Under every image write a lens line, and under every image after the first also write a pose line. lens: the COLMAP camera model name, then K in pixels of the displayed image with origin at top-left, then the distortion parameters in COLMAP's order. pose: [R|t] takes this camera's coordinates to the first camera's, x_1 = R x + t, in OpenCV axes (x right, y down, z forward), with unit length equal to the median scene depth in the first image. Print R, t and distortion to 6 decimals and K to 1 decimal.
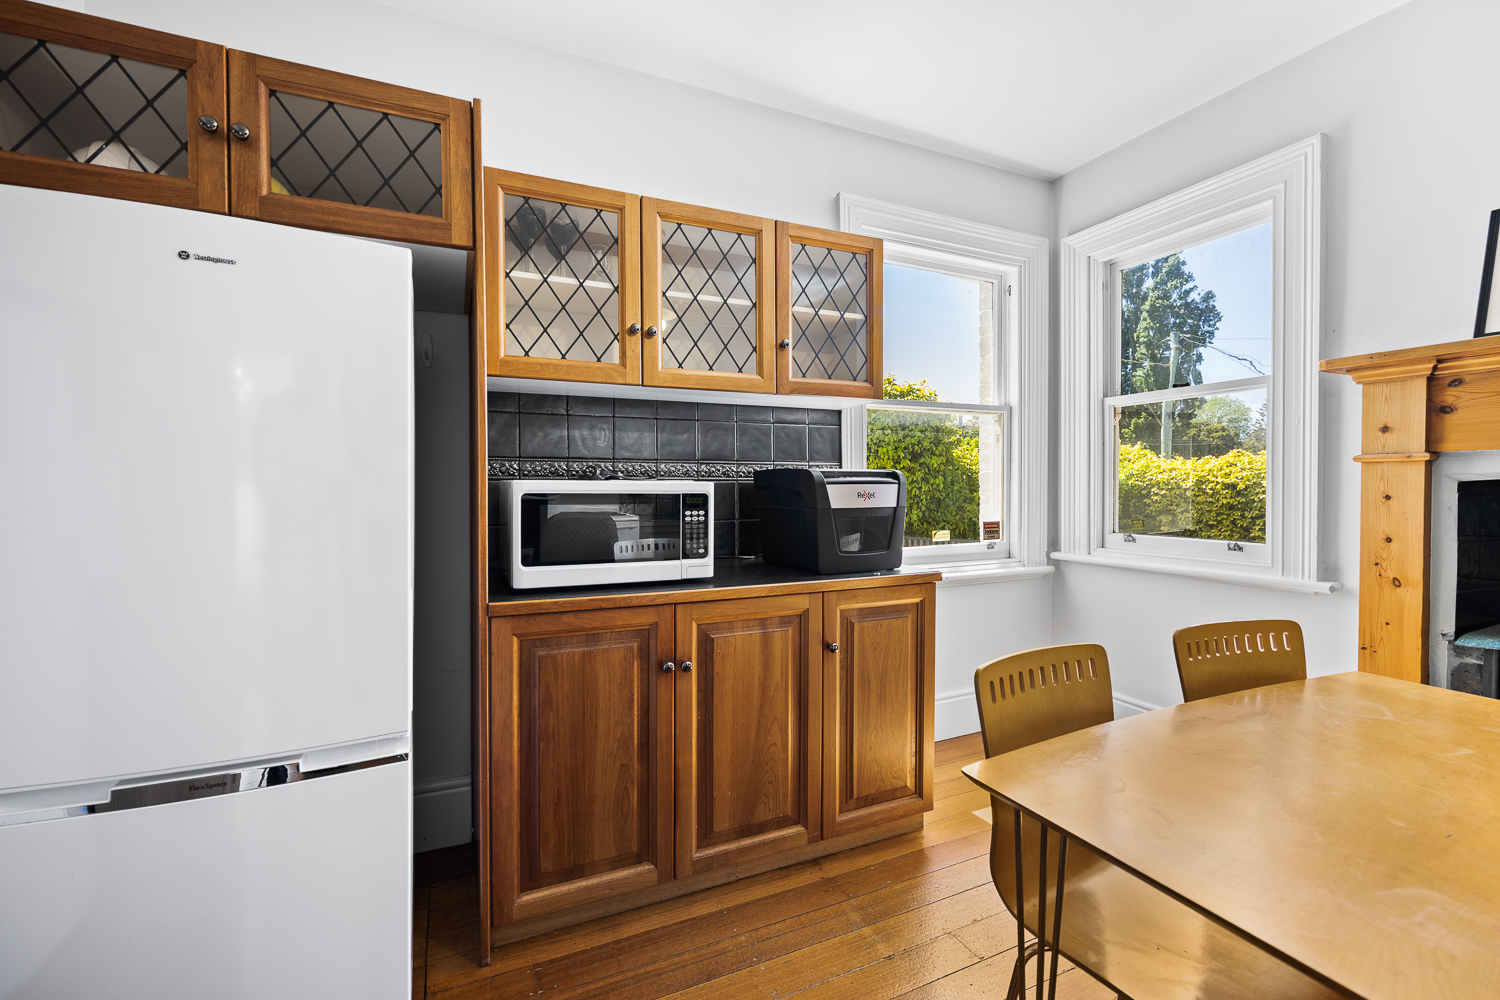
lens RADIAL K [[635.4, 0, 754.7], [0, 635.4, 499.6], [0, 0, 1]] dist [-0.000083, -0.000177]
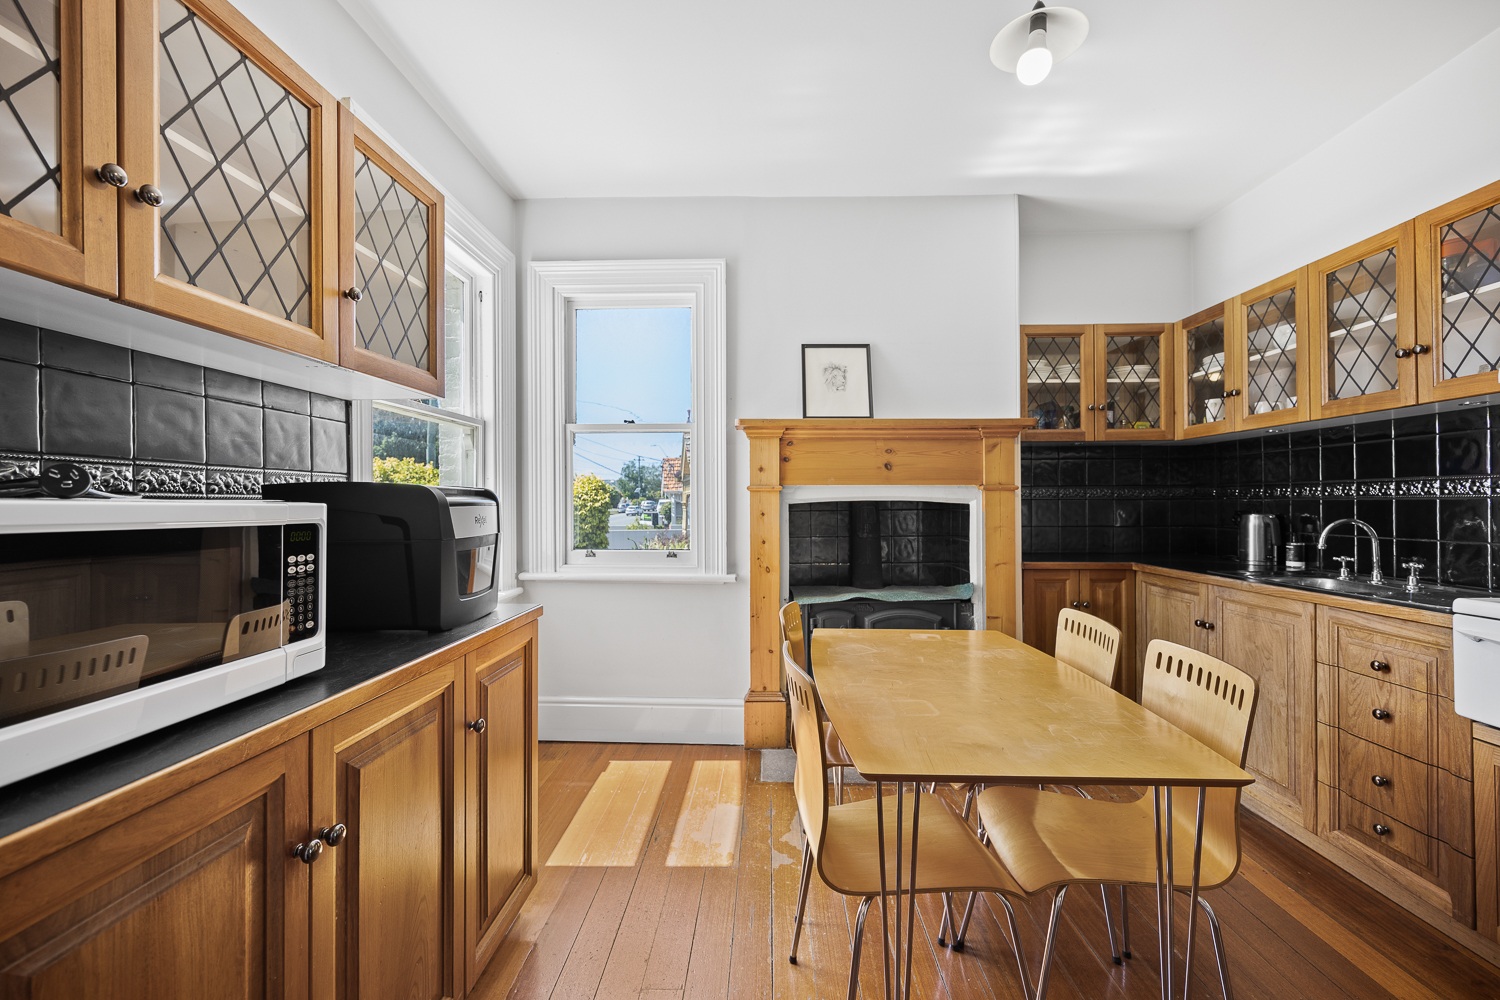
lens RADIAL K [[635.4, 0, 753.6], [0, 635.4, 498.4], [0, 0, 1]] dist [-0.000083, -0.000177]
pose [[0.435756, 0.009165, 0.900018, -0.396553], [0.016500, 0.999699, -0.018169, -0.014289], [-0.899914, 0.022768, 0.435474, 0.369621]]
